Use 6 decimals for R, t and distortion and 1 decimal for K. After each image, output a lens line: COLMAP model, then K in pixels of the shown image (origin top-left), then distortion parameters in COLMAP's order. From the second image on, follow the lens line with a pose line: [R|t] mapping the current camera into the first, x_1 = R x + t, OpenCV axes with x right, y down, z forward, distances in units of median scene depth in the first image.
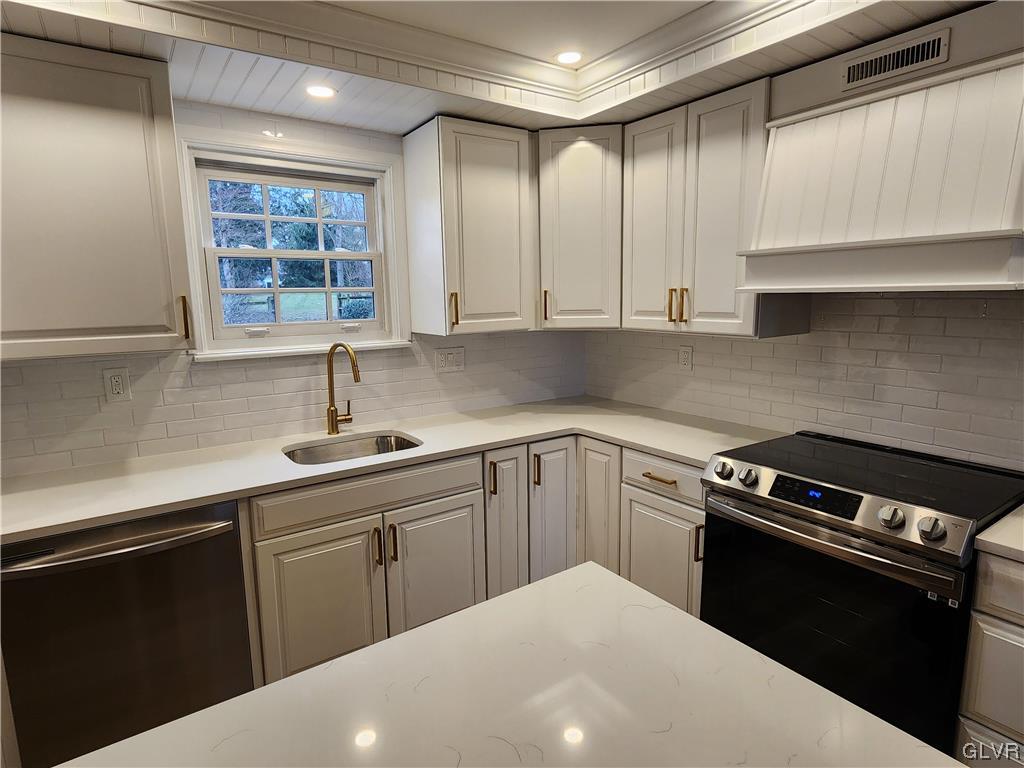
lens RADIAL K [[561.6, 0, 512.4], [0, 561.6, 379.4], [0, 0, 1]] dist [0.001019, 0.000375]
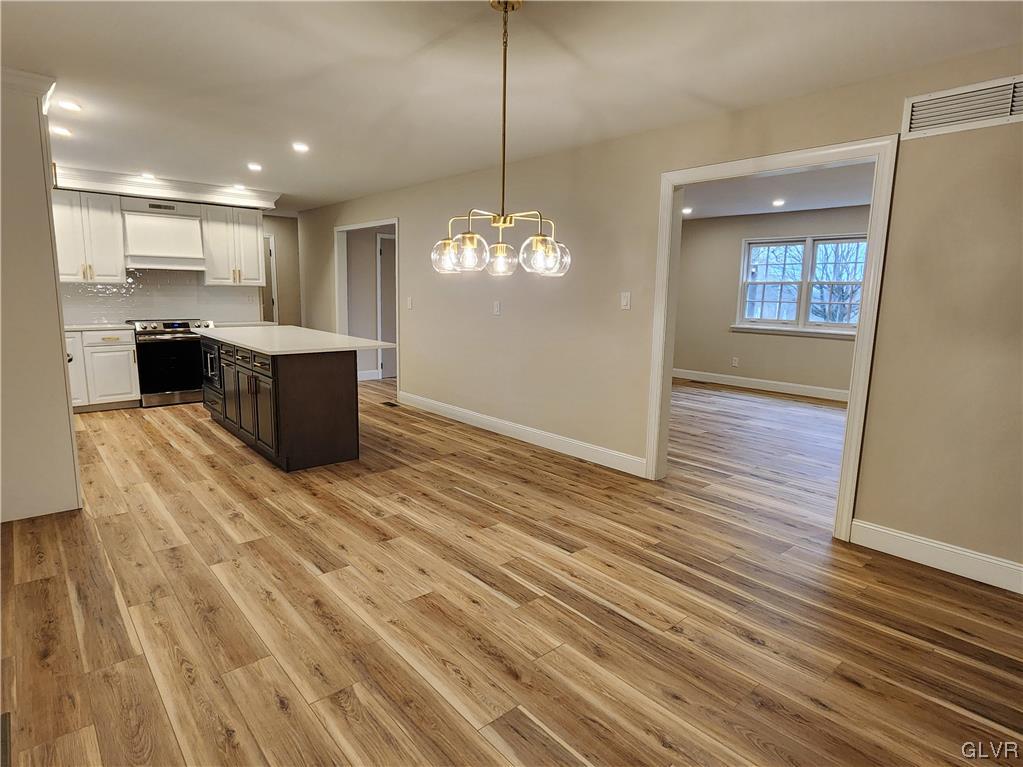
lens RADIAL K [[574.6, 0, 511.5], [0, 574.6, 383.5], [0, 0, 1]] dist [0.005181, 0.000558]
pose [[-0.114271, -0.149910, 0.982074, -2.376211], [0.131722, 0.977535, 0.164544, 0.170553], [-0.984678, 0.148163, -0.091958, -0.508319]]
